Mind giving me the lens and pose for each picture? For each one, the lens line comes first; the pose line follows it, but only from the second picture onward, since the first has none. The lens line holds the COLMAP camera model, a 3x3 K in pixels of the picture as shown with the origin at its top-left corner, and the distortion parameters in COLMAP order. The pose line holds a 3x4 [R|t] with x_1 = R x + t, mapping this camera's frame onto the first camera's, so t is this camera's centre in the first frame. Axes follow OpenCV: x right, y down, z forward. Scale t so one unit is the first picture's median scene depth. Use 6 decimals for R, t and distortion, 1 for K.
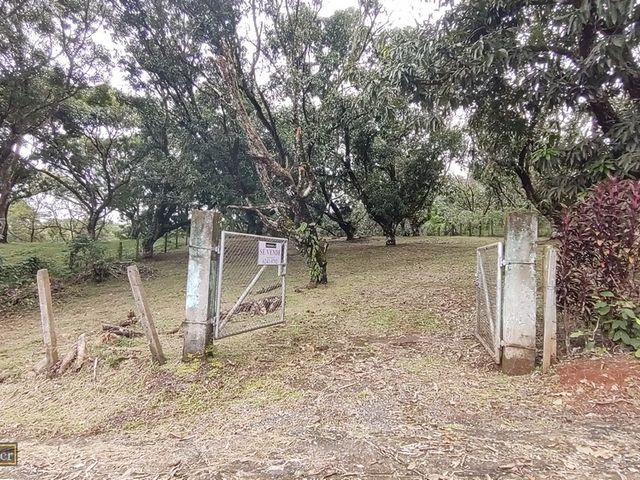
lens RADIAL K [[474.7, 0, 319.7], [0, 474.7, 240.6], [0, 0, 1]] dist [-0.011222, -0.002609]
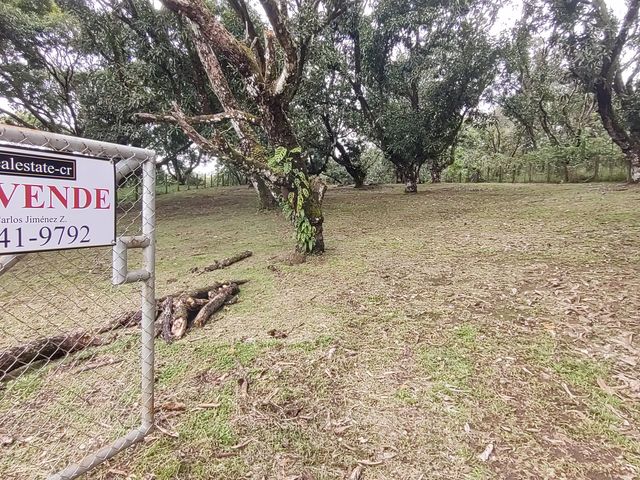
lens RADIAL K [[474.7, 0, 320.0], [0, 474.7, 240.7], [0, 0, 1]] dist [-0.011222, -0.002609]
pose [[0.999870, -0.000541, -0.016121, 0.010427], [0.002237, 0.994431, 0.105363, 0.006084], [0.015974, -0.105386, 0.994303, 0.213209]]
